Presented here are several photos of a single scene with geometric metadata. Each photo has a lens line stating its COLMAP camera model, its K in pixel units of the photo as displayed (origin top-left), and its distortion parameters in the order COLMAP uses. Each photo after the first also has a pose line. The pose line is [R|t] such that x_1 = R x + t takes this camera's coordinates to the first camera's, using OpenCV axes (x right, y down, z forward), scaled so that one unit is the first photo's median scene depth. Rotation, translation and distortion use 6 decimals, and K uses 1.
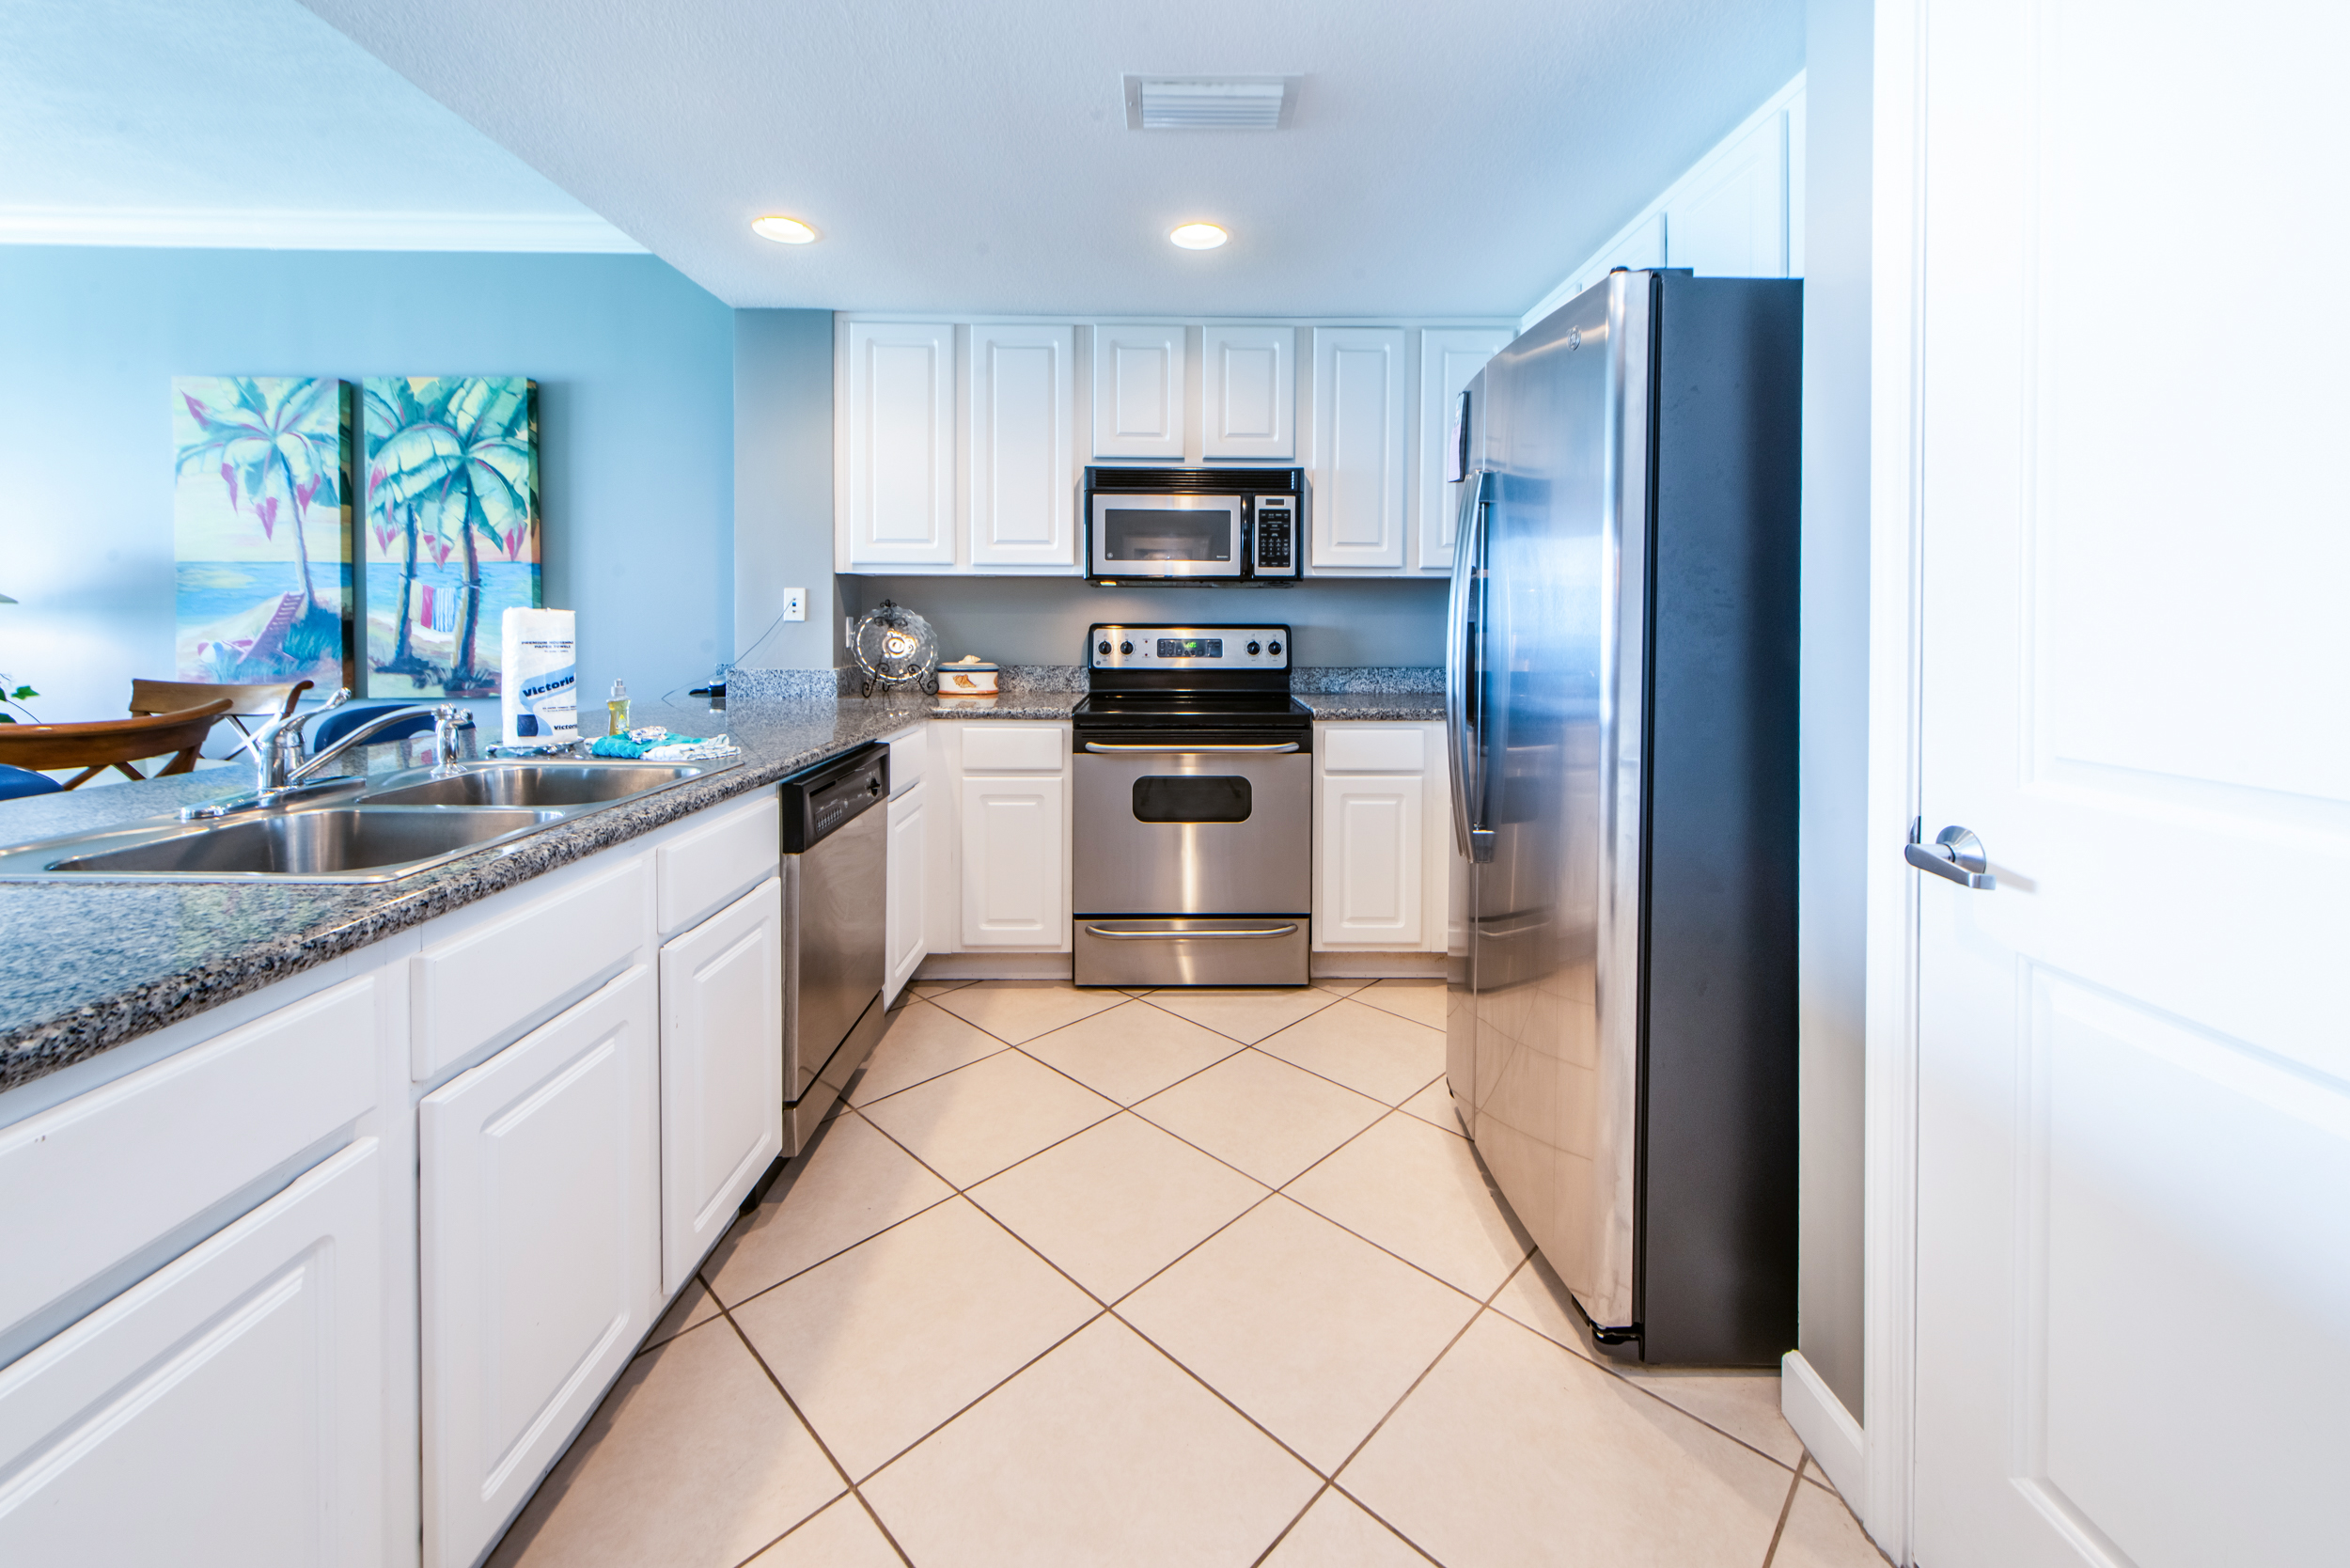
lens RADIAL K [[941.2, 0, 1184.1], [0, 941.2, 636.5], [0, 0, 1]] dist [-0.000461, -0.000461]
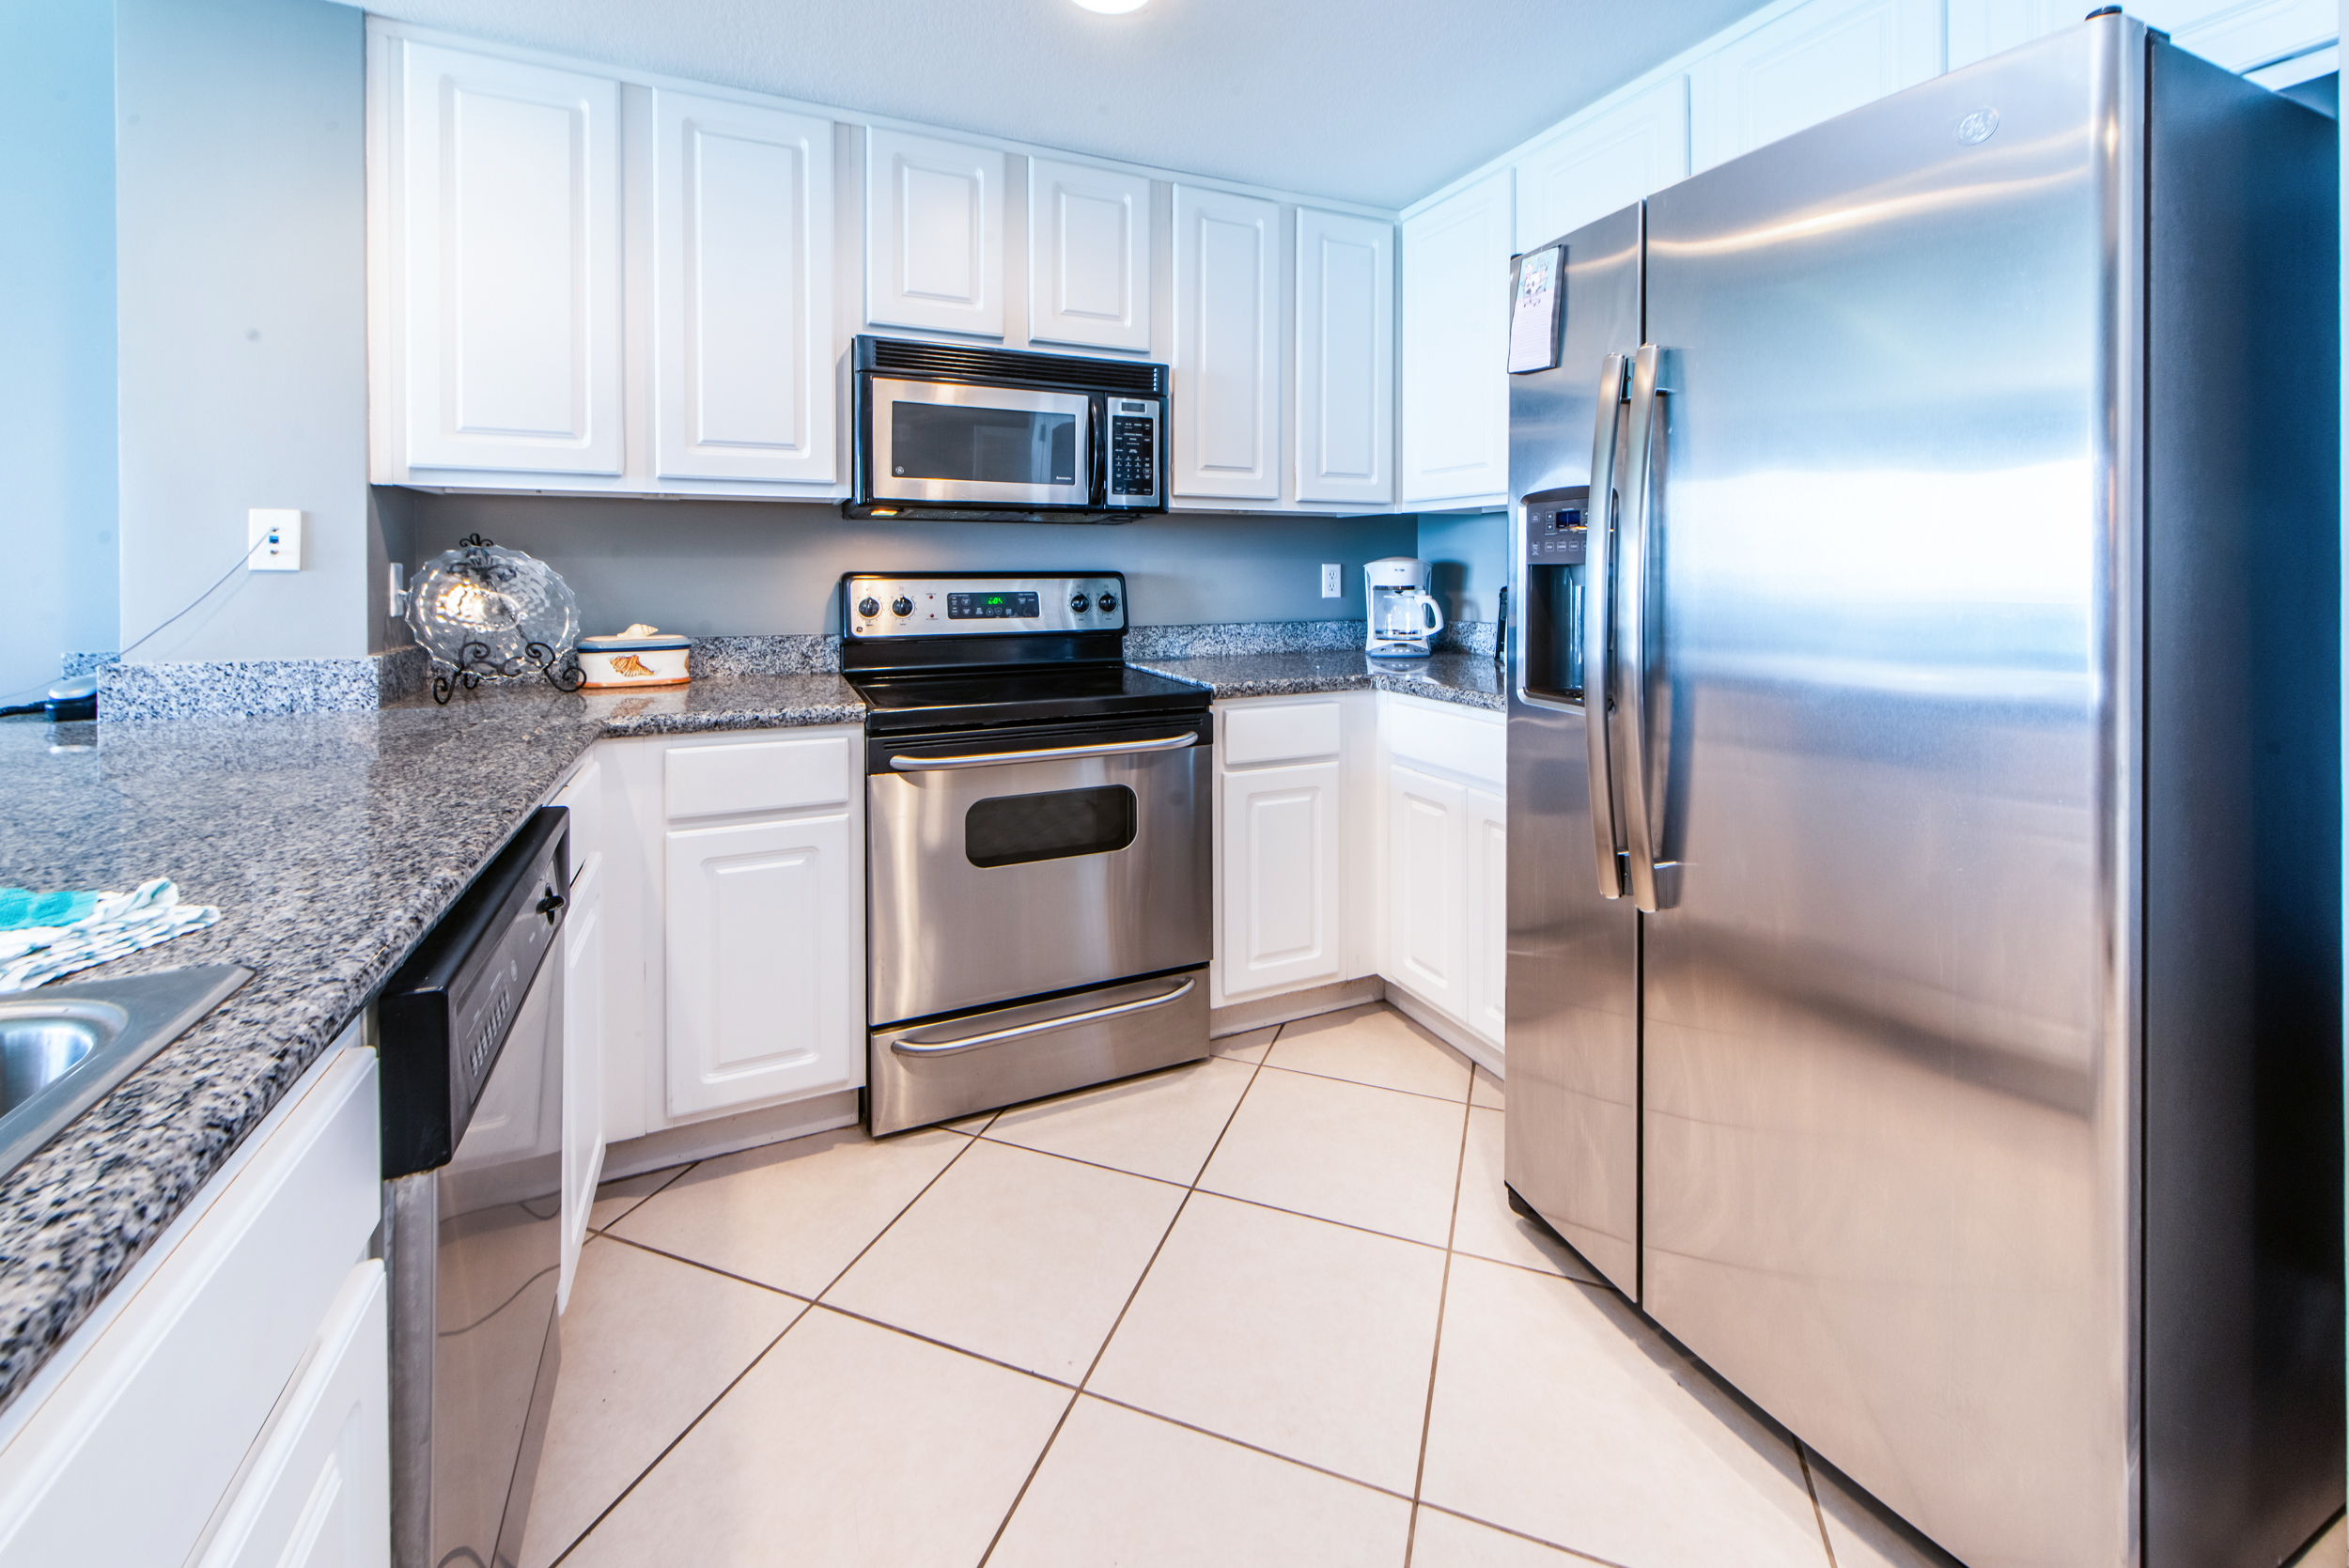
lens RADIAL K [[993.5, 0, 1254.3], [0, 993.5, 574.9], [0, 0, 1]] dist [-0.000792, -0.000775]
pose [[0.900802, -0.007643, 0.434162, -0.145863], [0.010937, 0.999927, -0.005090, -0.004738], [-0.434092, 0.009333, 0.900820, 0.230011]]
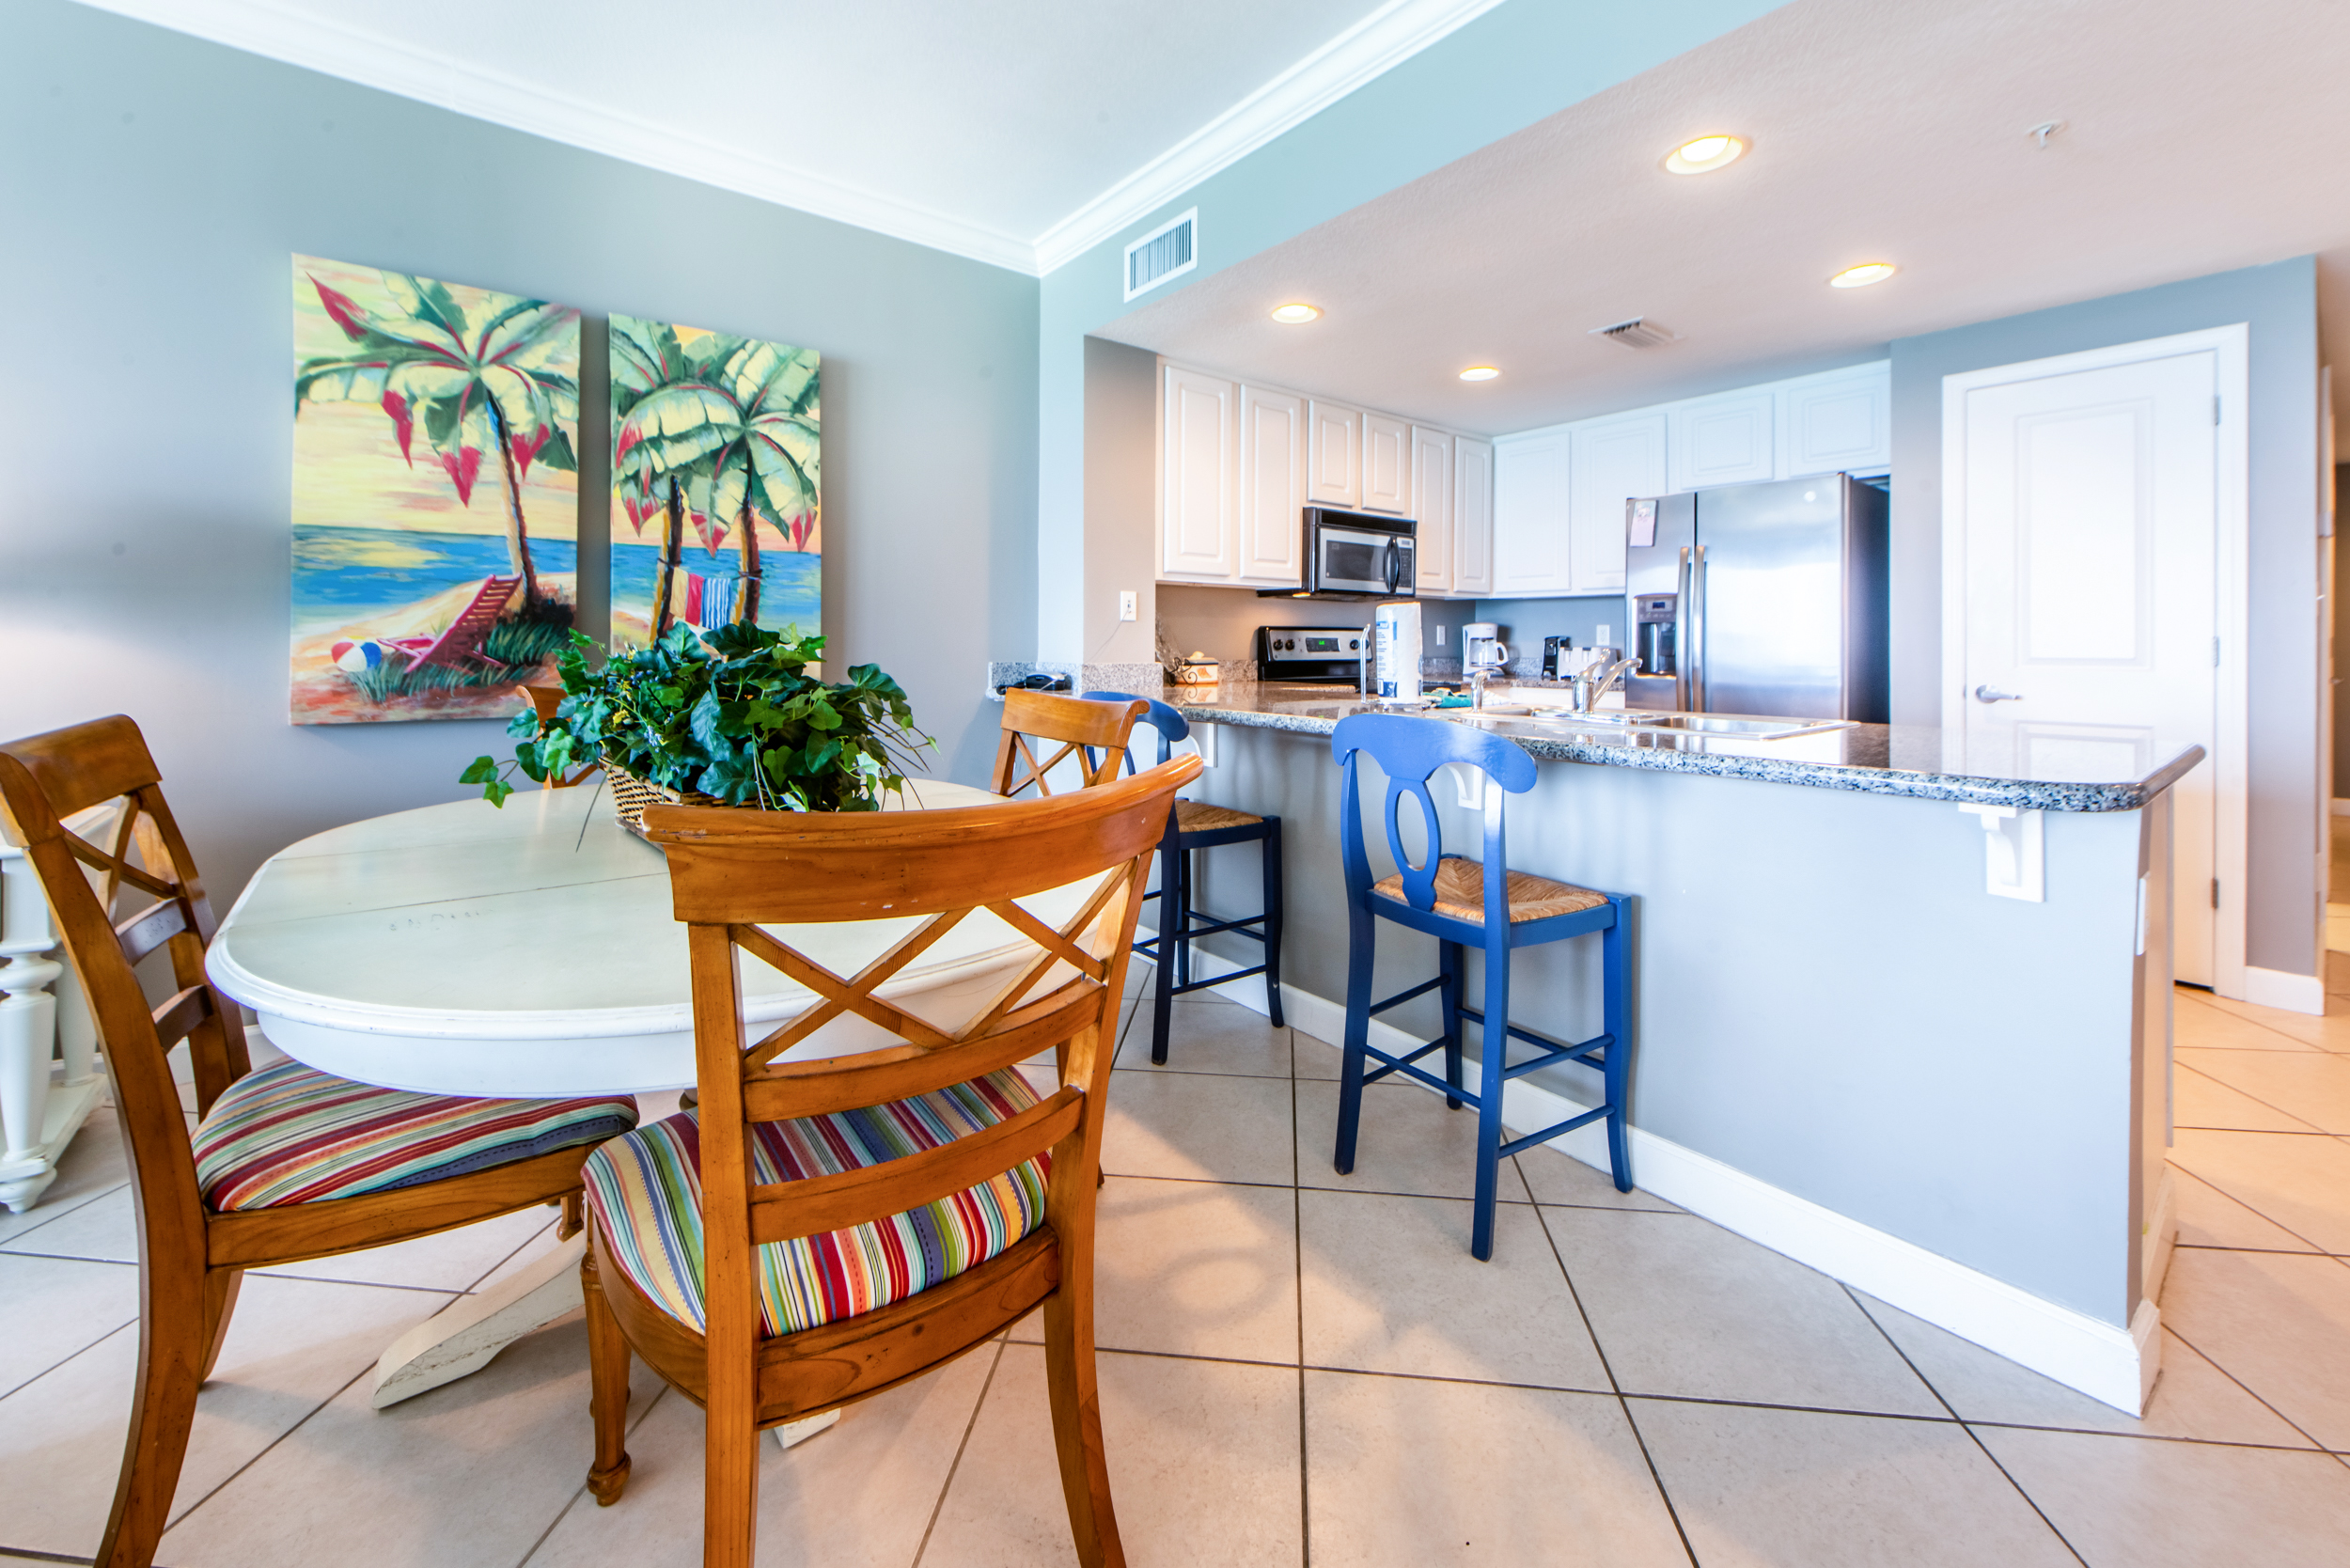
lens RADIAL K [[941.5, 0, 1176.1], [0, 941.5, 645.5], [0, 0, 1]] dist [-0.000938, -0.000141]
pose [[0.786518, -0.004236, 0.617553, -0.994283], [0.010037, 0.999932, -0.005925, 0.018842], [-0.617486, 0.010859, 0.786507, 0.070576]]
